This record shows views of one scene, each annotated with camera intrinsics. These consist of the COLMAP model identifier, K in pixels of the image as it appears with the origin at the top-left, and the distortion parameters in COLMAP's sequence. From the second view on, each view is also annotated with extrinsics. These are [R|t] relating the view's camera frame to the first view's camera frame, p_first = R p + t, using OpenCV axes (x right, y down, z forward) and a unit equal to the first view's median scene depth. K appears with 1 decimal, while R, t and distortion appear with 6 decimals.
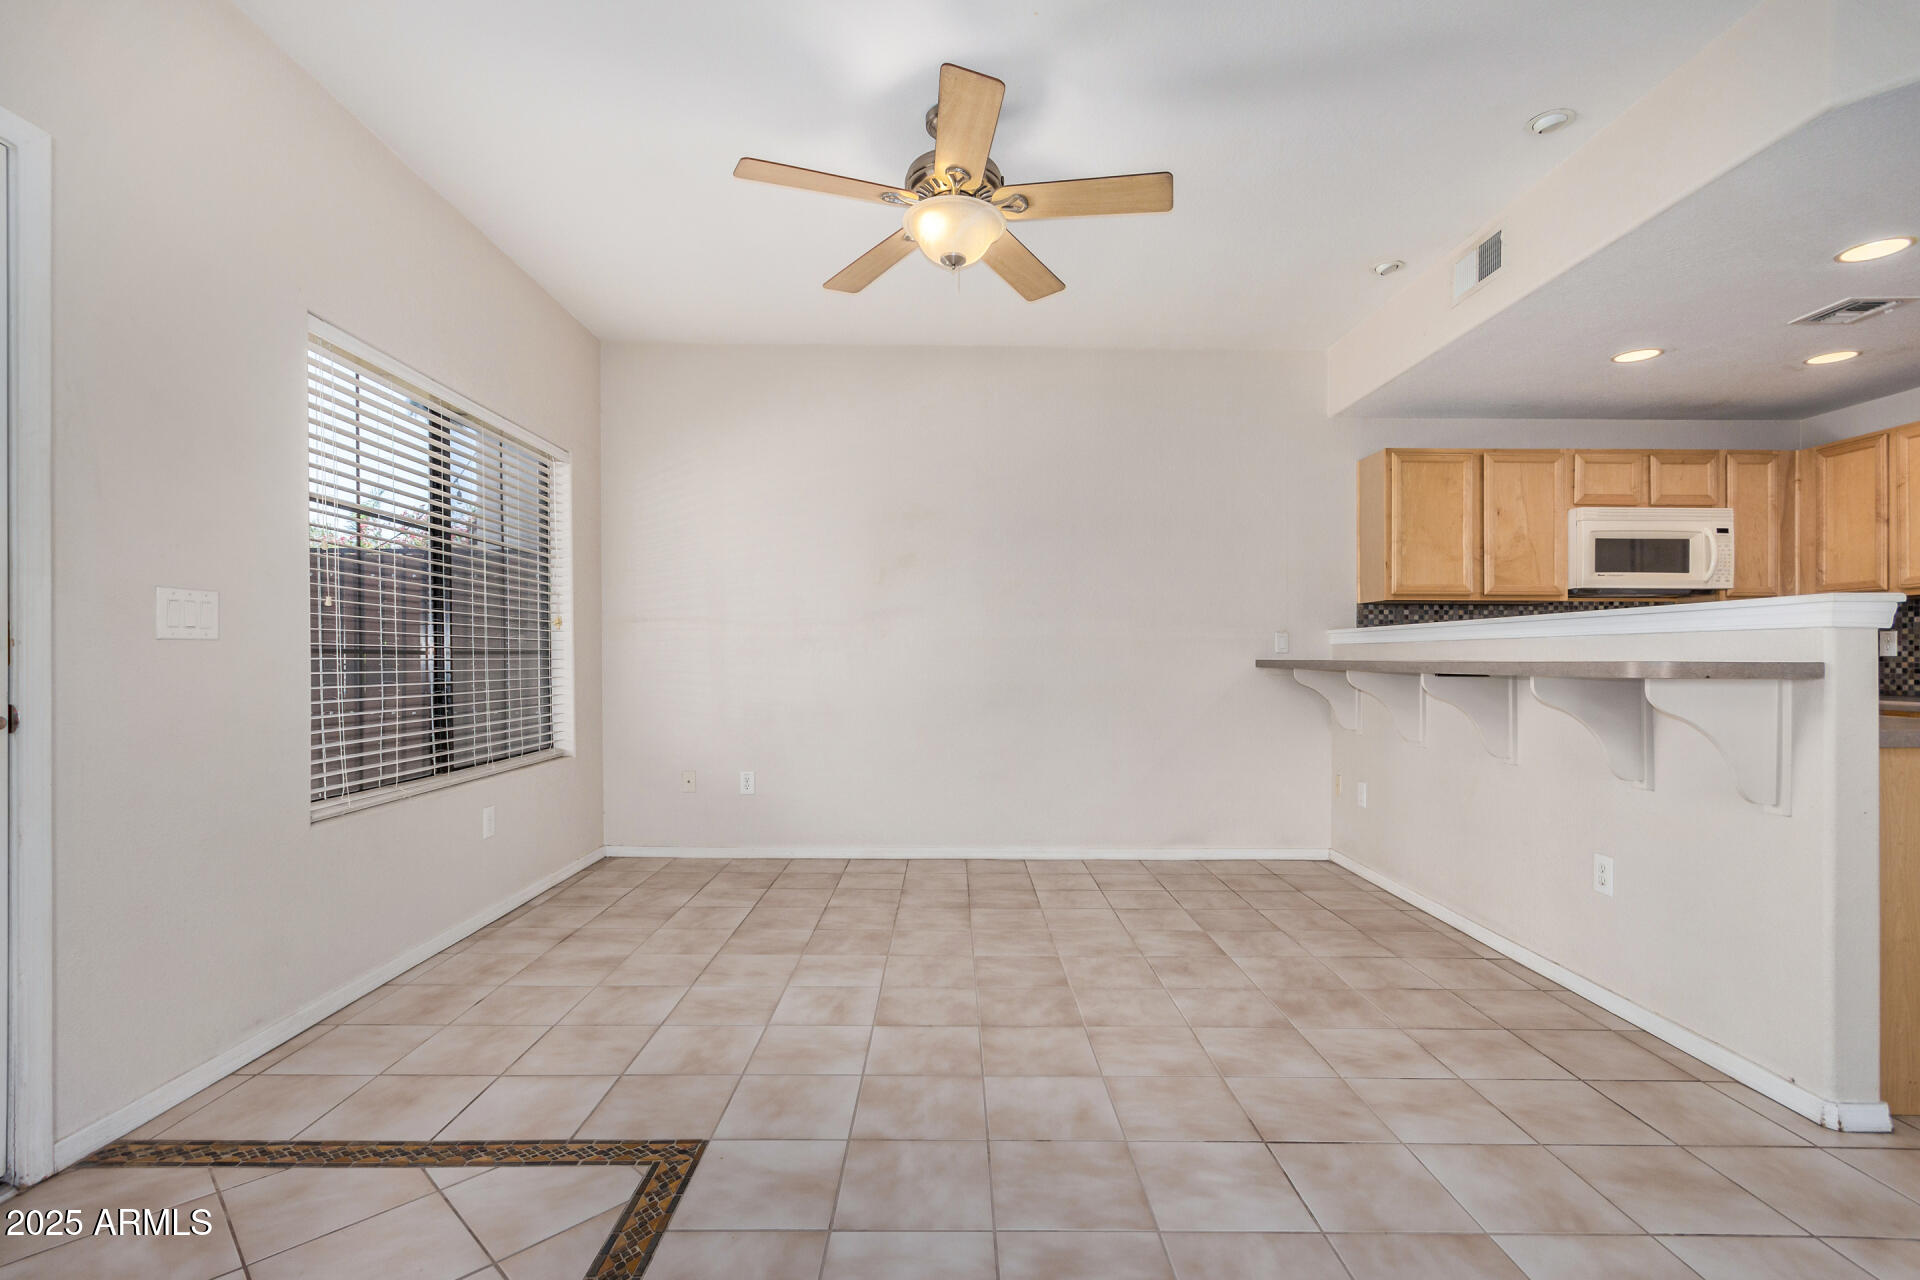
lens RADIAL K [[891.1, 0, 966.9], [0, 891.1, 650.7], [0, 0, 1]] dist [0.002260, 0.000689]
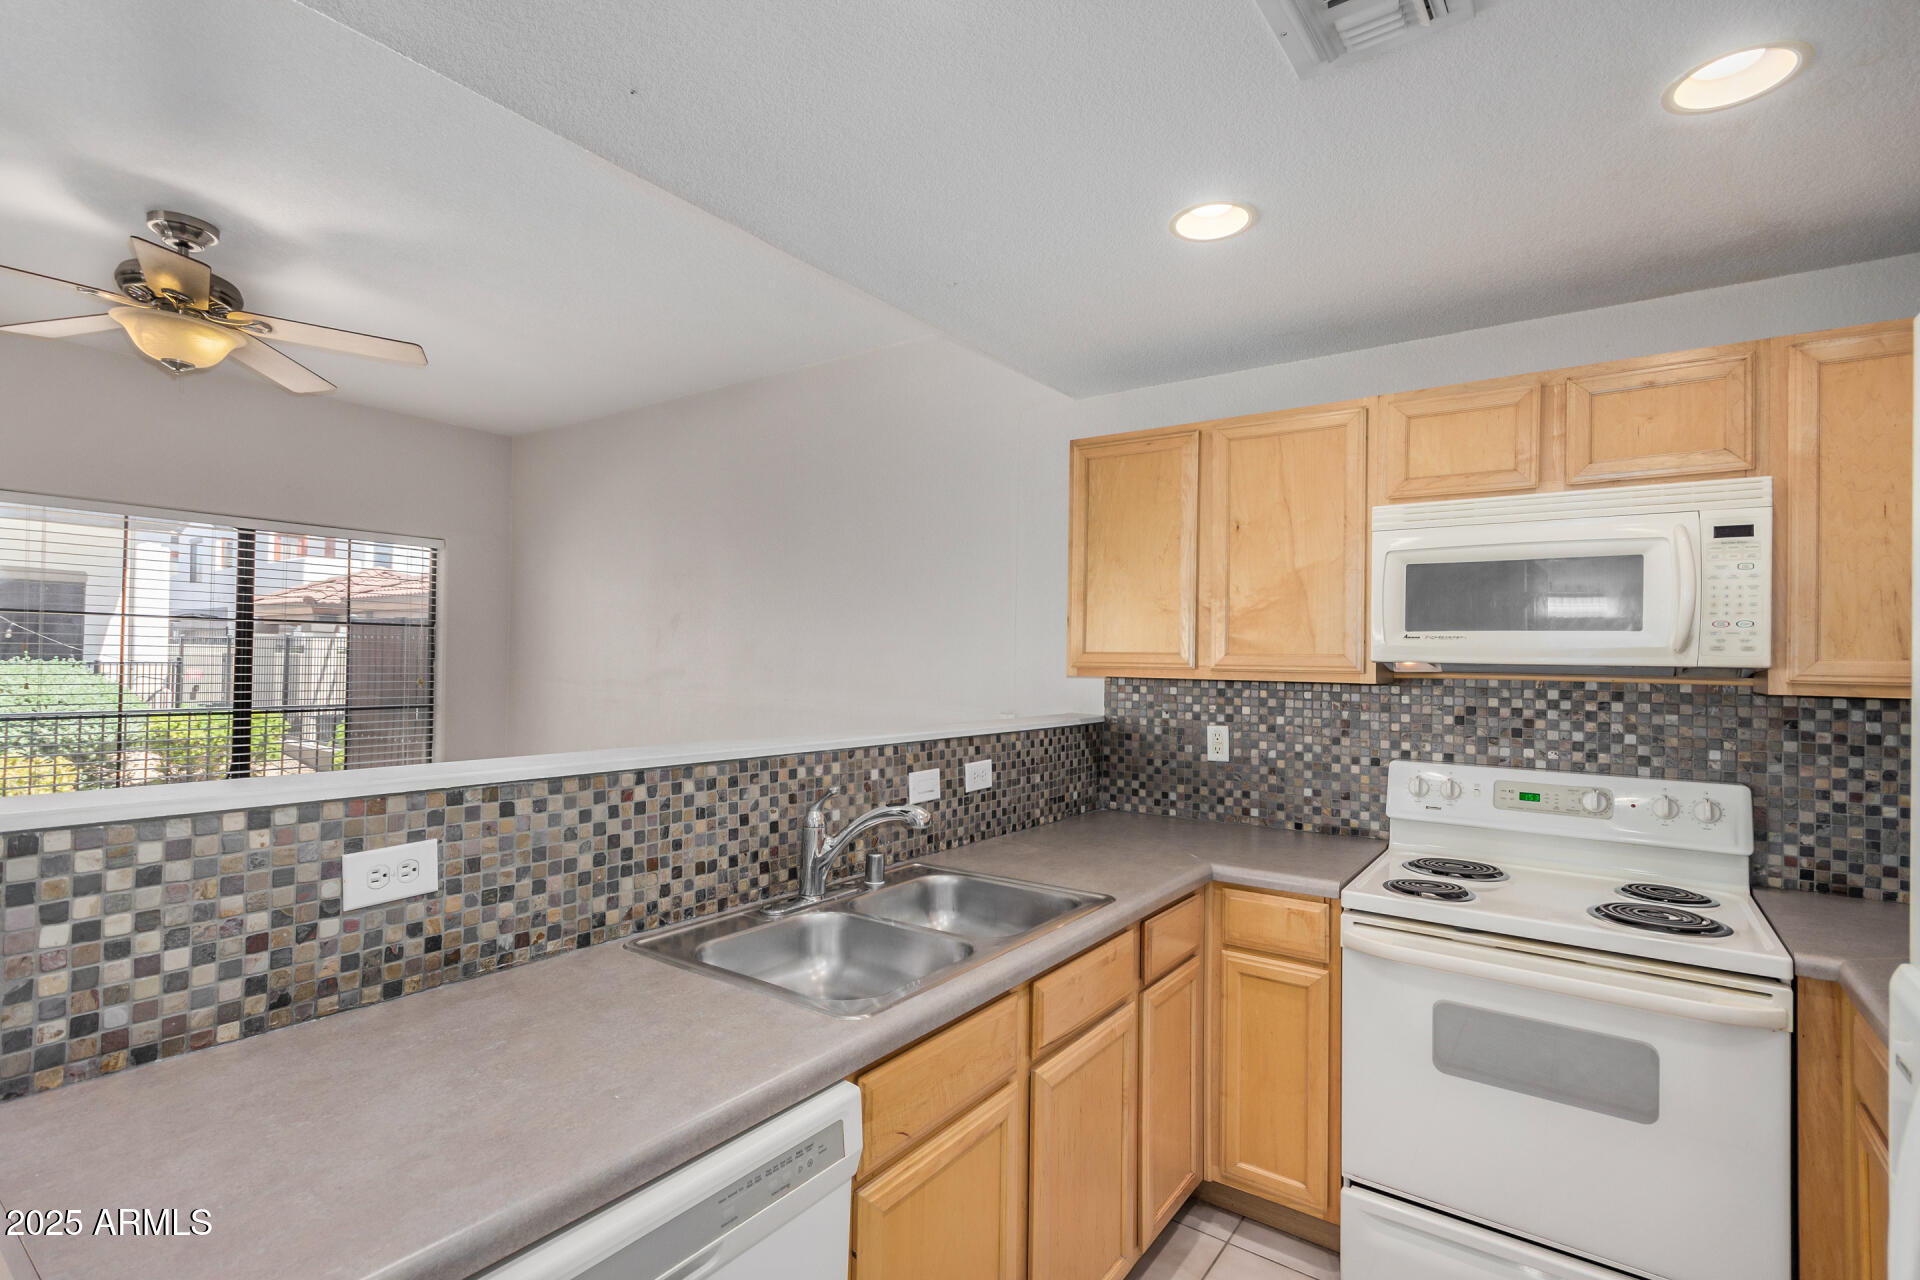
lens RADIAL K [[891.1, 0, 966.9], [0, 891.1, 650.7], [0, 0, 1]] dist [0.002260, 0.000689]
pose [[0.806422, 0.004801, -0.591322, 0.799104], [-0.014700, 0.999821, -0.011929, -0.066374], [0.591158, 0.018313, 0.806348, 0.437331]]
